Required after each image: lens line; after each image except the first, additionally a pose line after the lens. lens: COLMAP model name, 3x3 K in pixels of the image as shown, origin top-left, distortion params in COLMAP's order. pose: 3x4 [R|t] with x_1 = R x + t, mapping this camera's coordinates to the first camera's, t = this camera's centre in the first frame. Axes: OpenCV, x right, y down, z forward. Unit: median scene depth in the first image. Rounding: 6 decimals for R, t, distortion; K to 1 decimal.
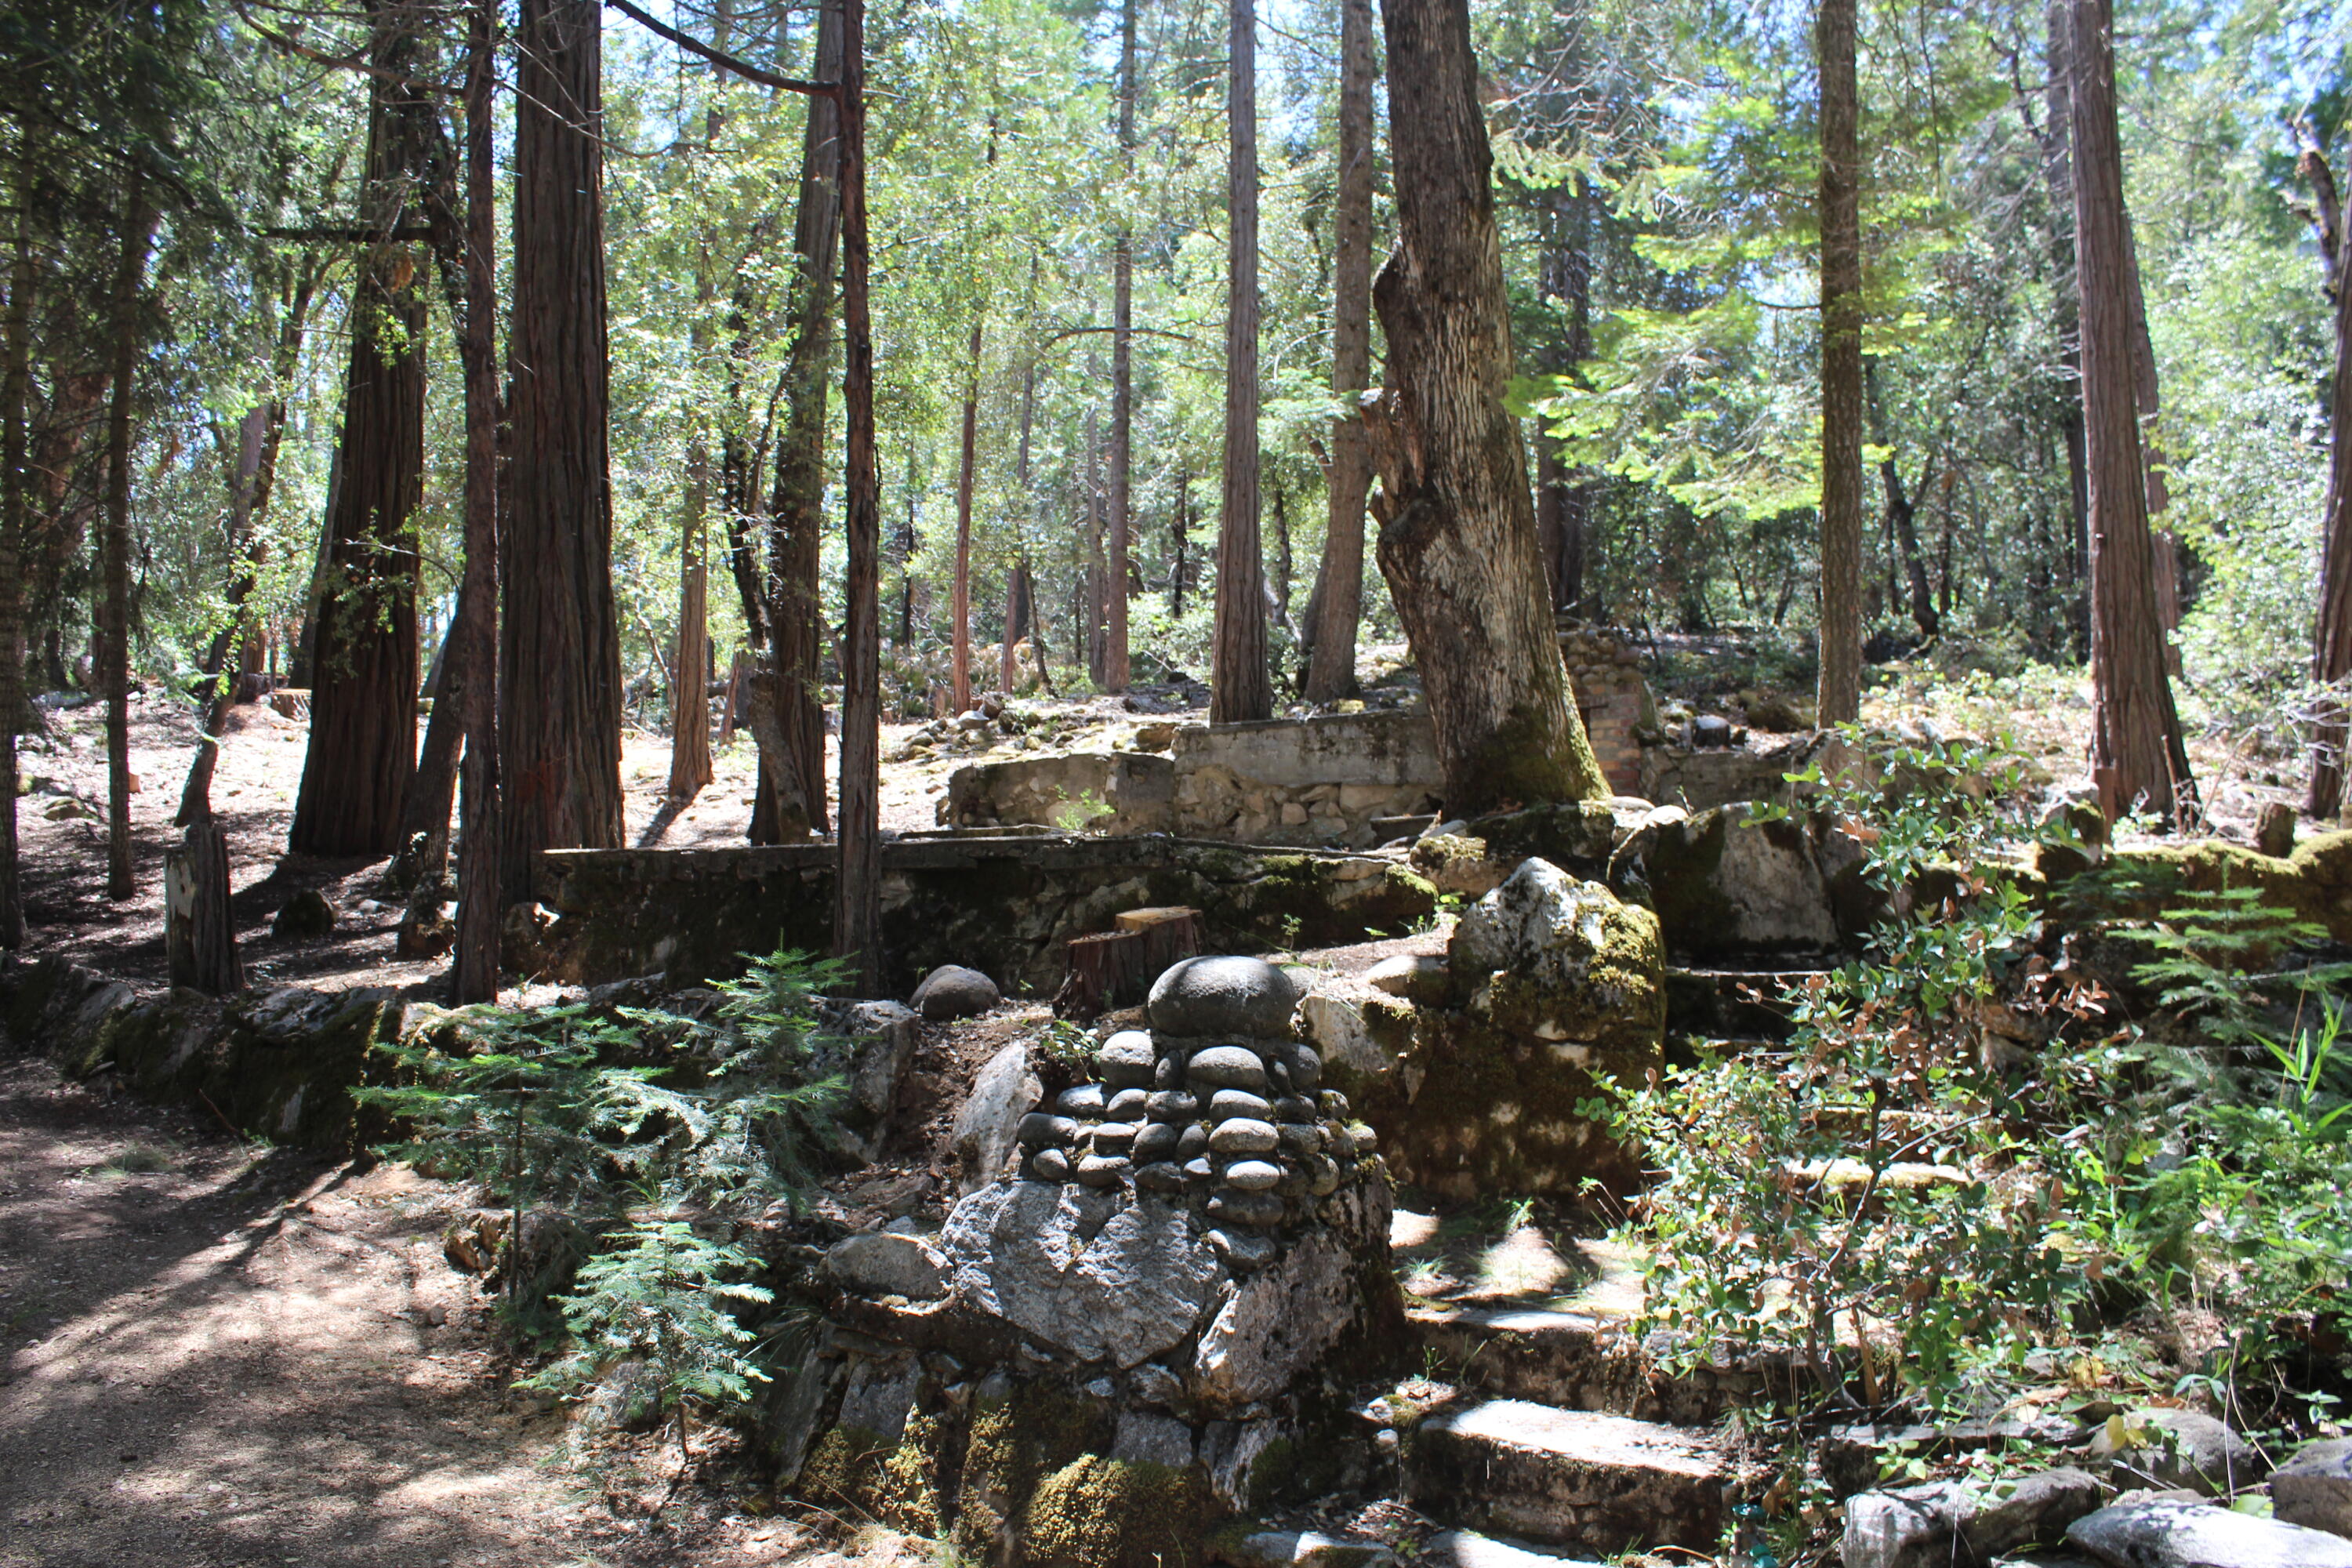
lens RADIAL K [[1973.3, 0, 1162.8], [0, 1973.3, 823.8], [0, 0, 1]] dist [-0.164250, 0.153691]
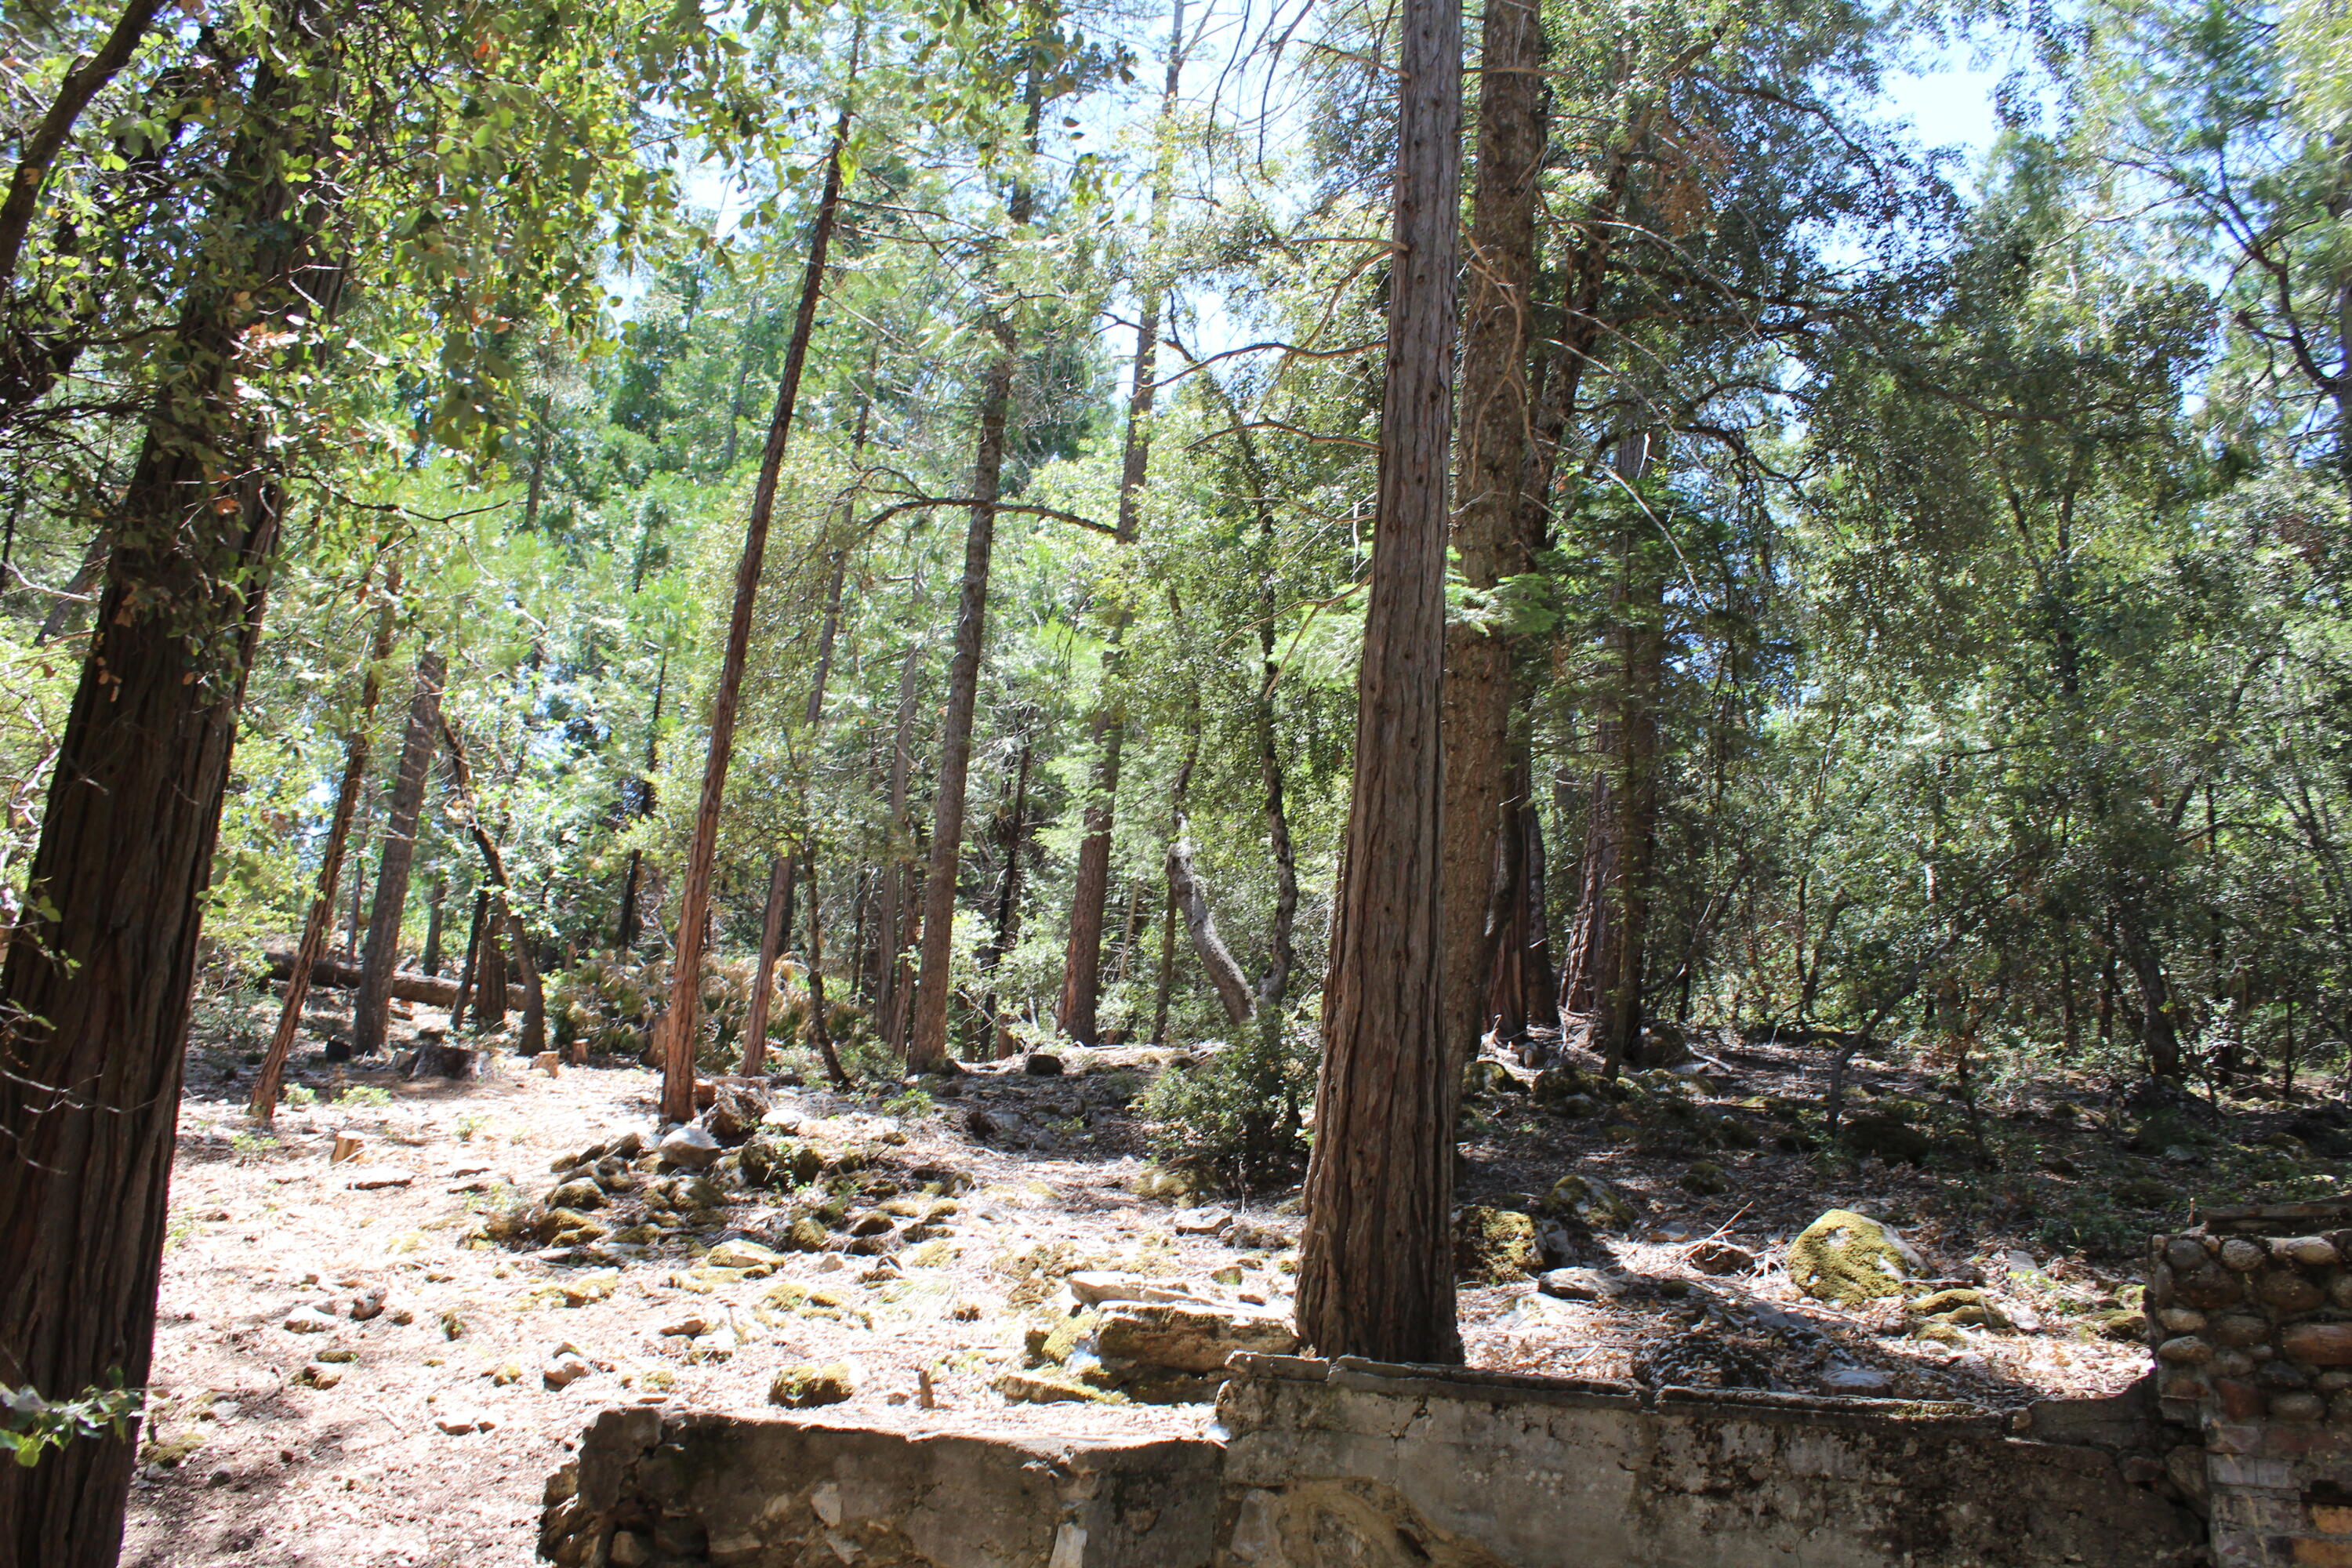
lens RADIAL K [[1973.3, 0, 1162.8], [0, 1973.3, 823.8], [0, 0, 1]] dist [-0.164250, 0.153691]
pose [[0.988533, 0.094476, 0.117798, -0.095617], [-0.075180, 0.984466, -0.158664, -0.147047], [-0.130959, 0.147988, 0.980280, 1.075413]]
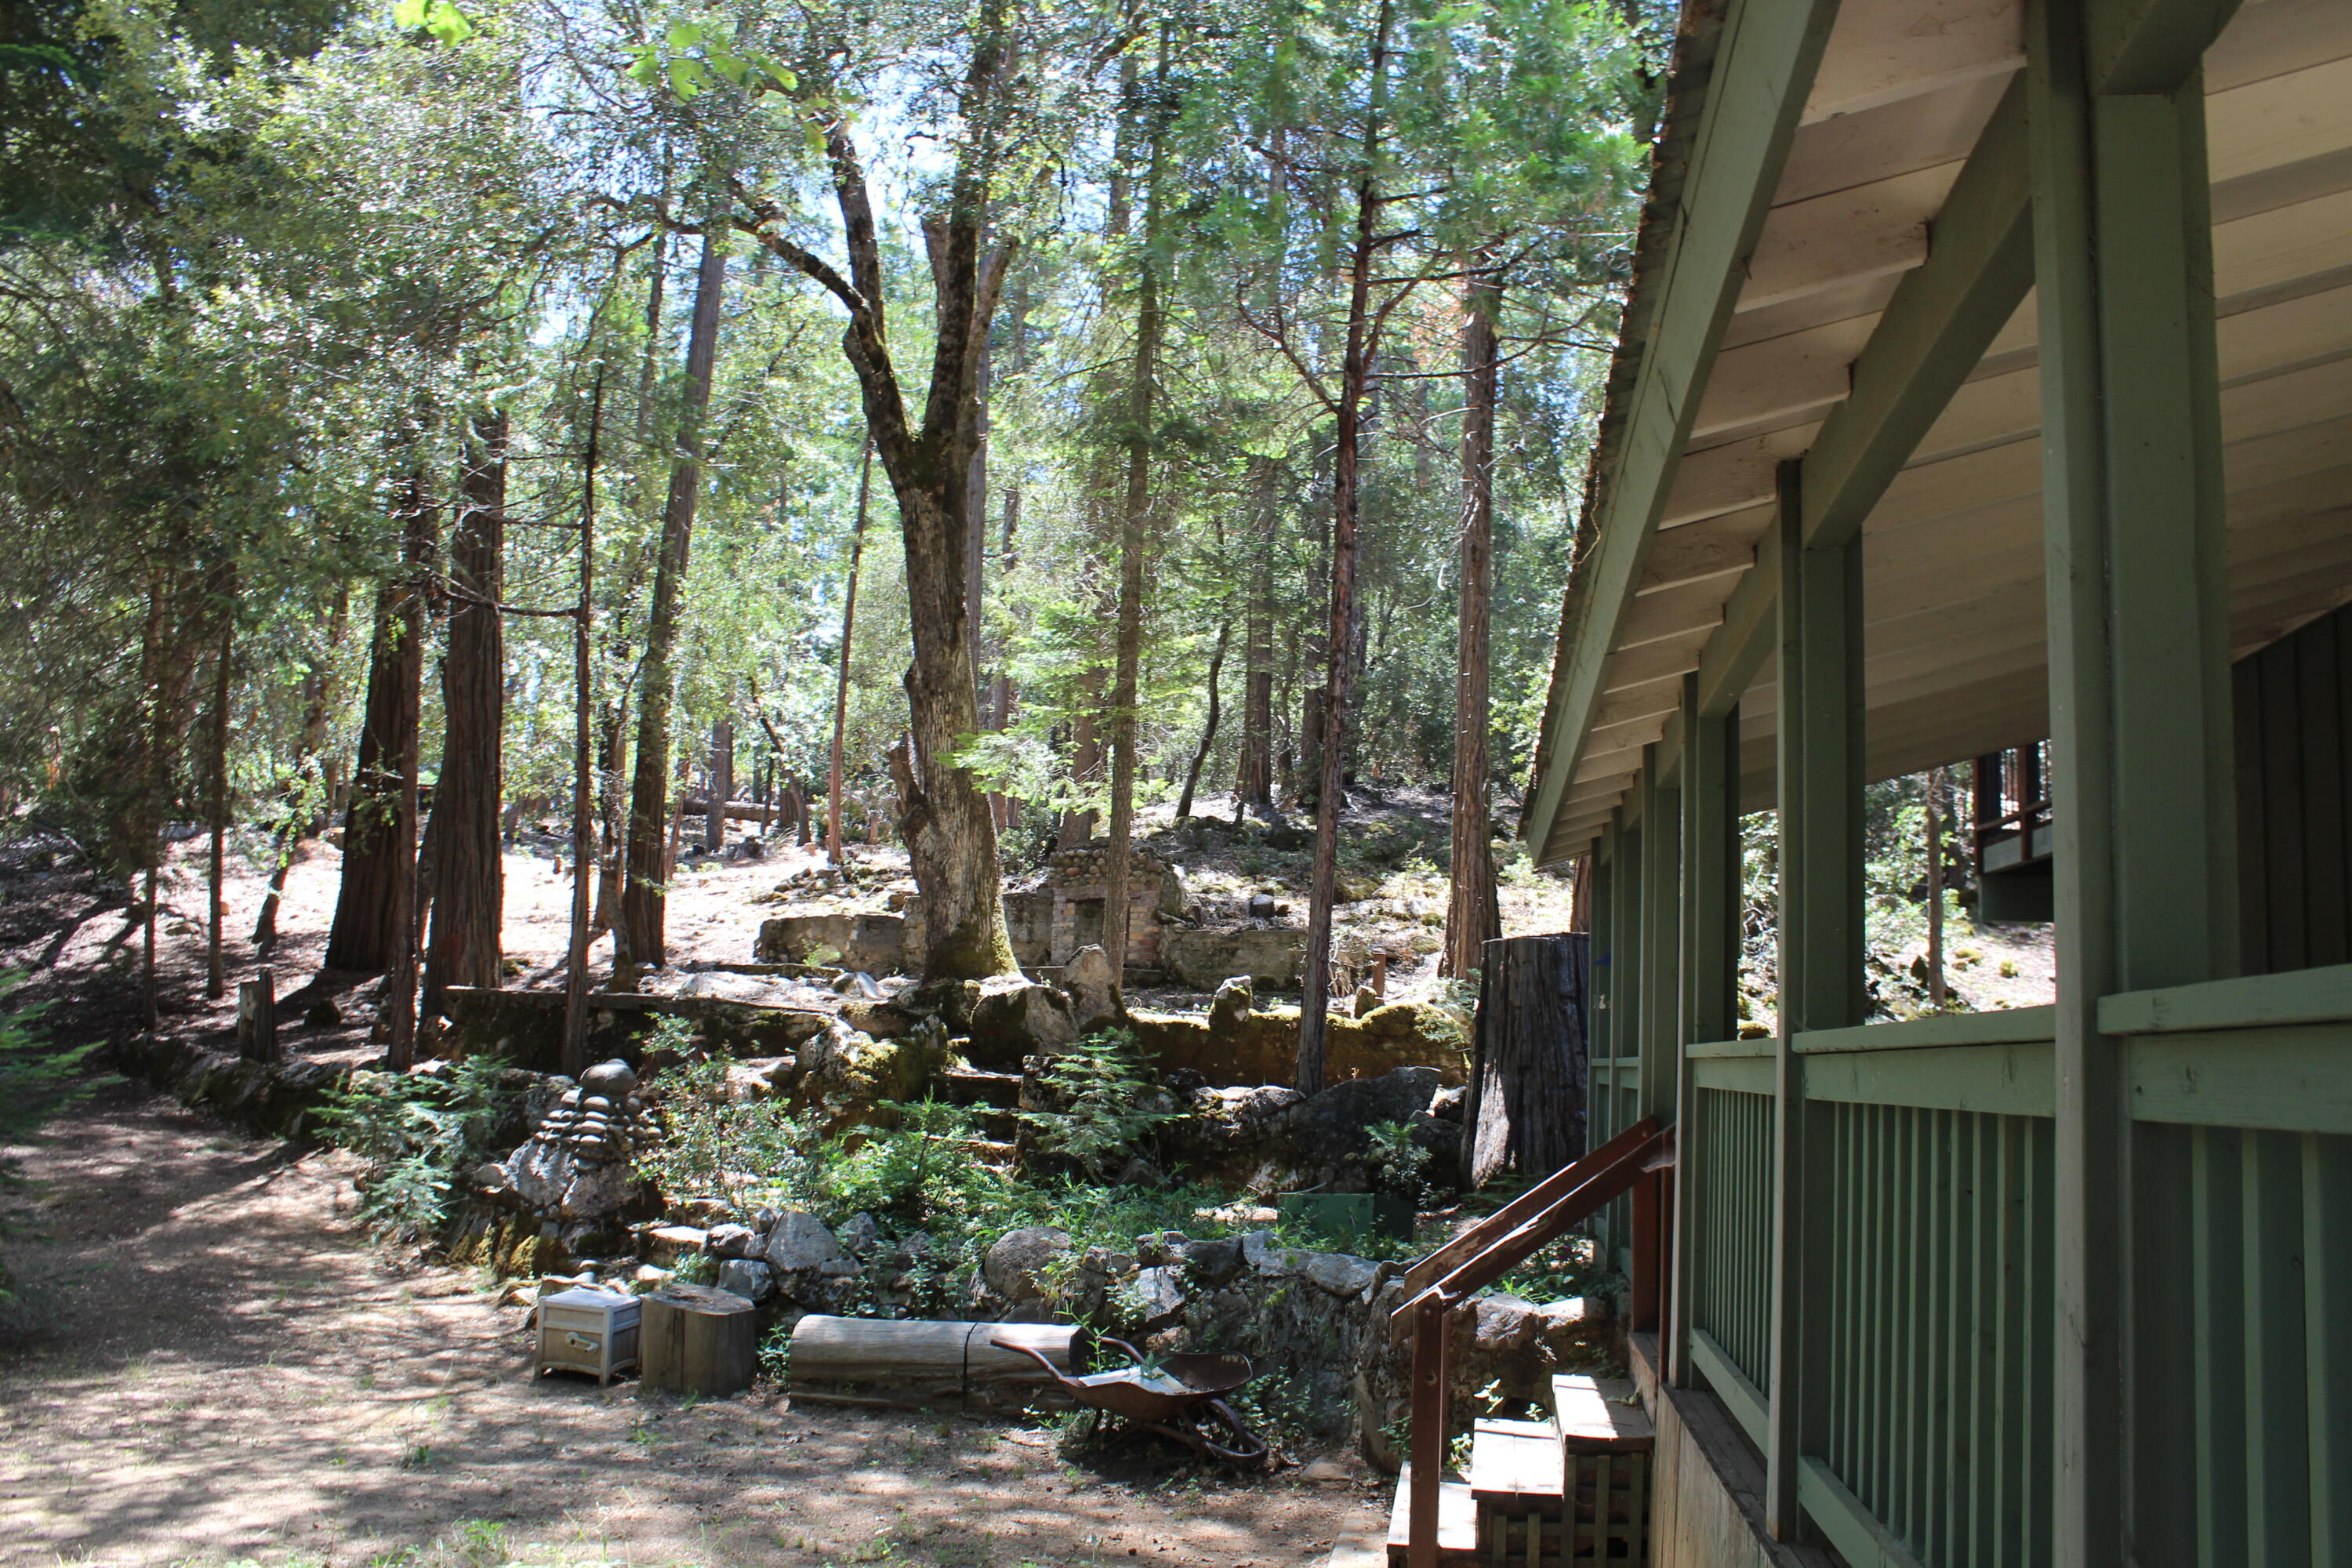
lens RADIAL K [[2002.5, 0, 1179.7], [0, 2002.5, 865.0], [0, 0, 1]] dist [-0.178056, 0.154146]
pose [[0.999071, 0.018763, -0.038787, 0.457803], [-0.019386, 0.999688, -0.015751, -0.089228], [0.038480, 0.016488, 0.999123, -0.839379]]
